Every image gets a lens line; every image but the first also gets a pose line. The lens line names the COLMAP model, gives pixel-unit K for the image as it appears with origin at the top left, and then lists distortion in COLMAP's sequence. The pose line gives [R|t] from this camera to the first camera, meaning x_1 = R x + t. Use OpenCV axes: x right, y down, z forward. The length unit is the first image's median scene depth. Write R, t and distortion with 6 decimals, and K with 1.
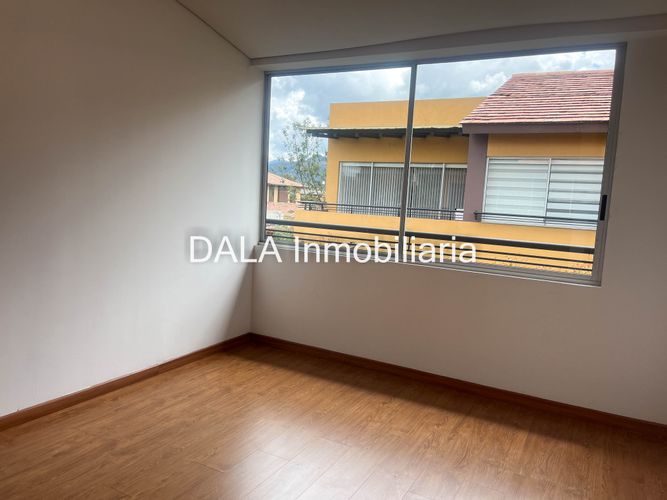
lens RADIAL K [[513.9, 0, 329.2], [0, 513.9, 250.3], [0, 0, 1]] dist [0.063745, -0.070632]
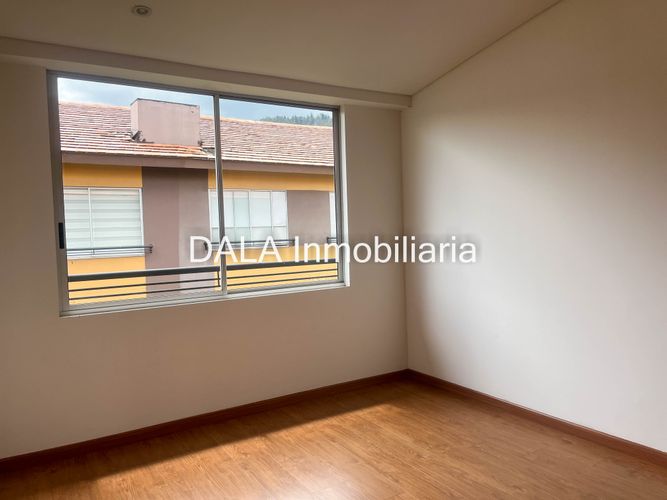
lens RADIAL K [[513.9, 0, 329.2], [0, 513.9, 250.3], [0, 0, 1]] dist [0.063745, -0.070632]
pose [[0.474853, -0.100108, 0.874353, -0.590022], [0.147082, 0.988563, 0.033305, -0.069205], [-0.867687, 0.112787, 0.484147, 0.359078]]
